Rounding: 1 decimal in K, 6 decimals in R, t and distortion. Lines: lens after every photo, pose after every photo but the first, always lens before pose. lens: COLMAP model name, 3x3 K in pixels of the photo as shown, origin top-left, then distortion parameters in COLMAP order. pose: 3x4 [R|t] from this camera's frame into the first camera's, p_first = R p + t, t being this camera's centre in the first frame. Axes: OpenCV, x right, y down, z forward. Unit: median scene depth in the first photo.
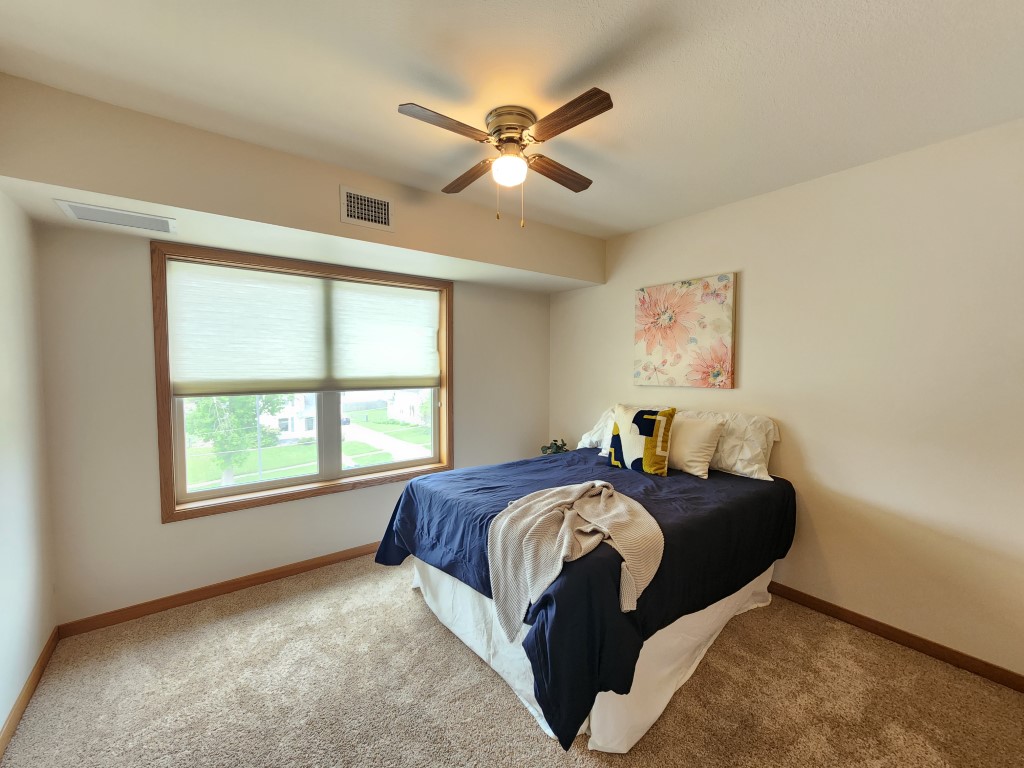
lens RADIAL K [[416.2, 0, 512.4], [0, 416.2, 383.9], [0, 0, 1]] dist [0.001972, -0.000893]
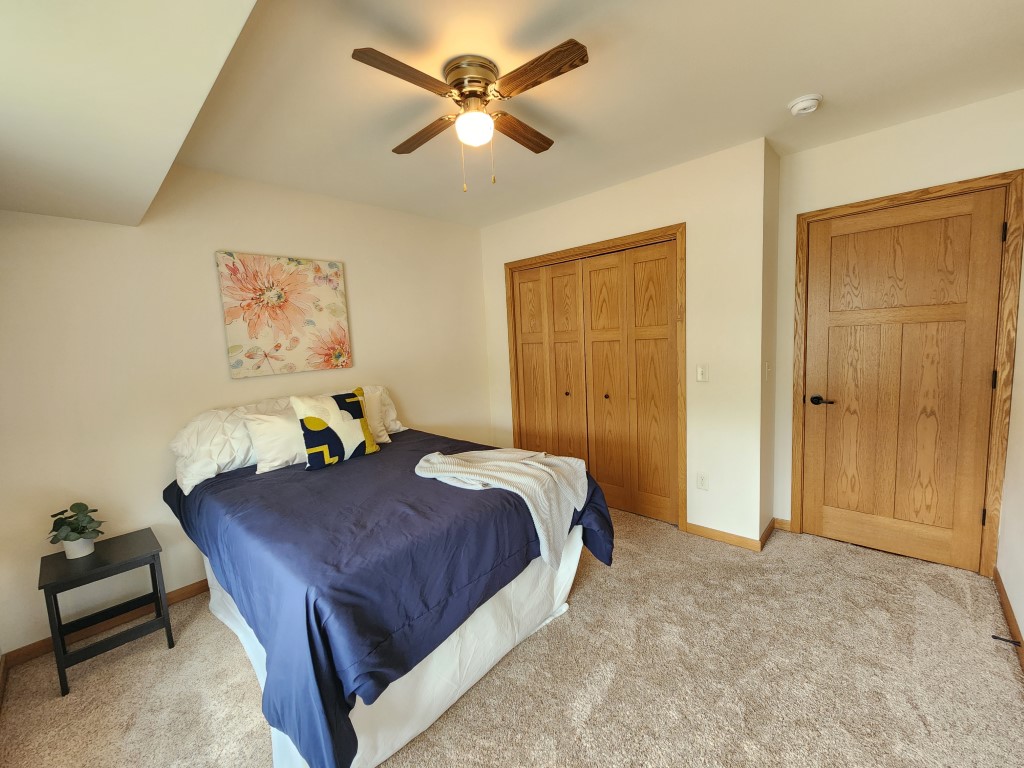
lens RADIAL K [[416.2, 0, 509.9], [0, 416.2, 385.3], [0, 0, 1]] dist [0.001972, -0.000893]
pose [[-0.161186, -0.104255, 0.981402, -0.597404], [0.091794, 0.988511, 0.120087, -0.033074], [-0.982646, 0.109443, -0.149764, 0.683835]]
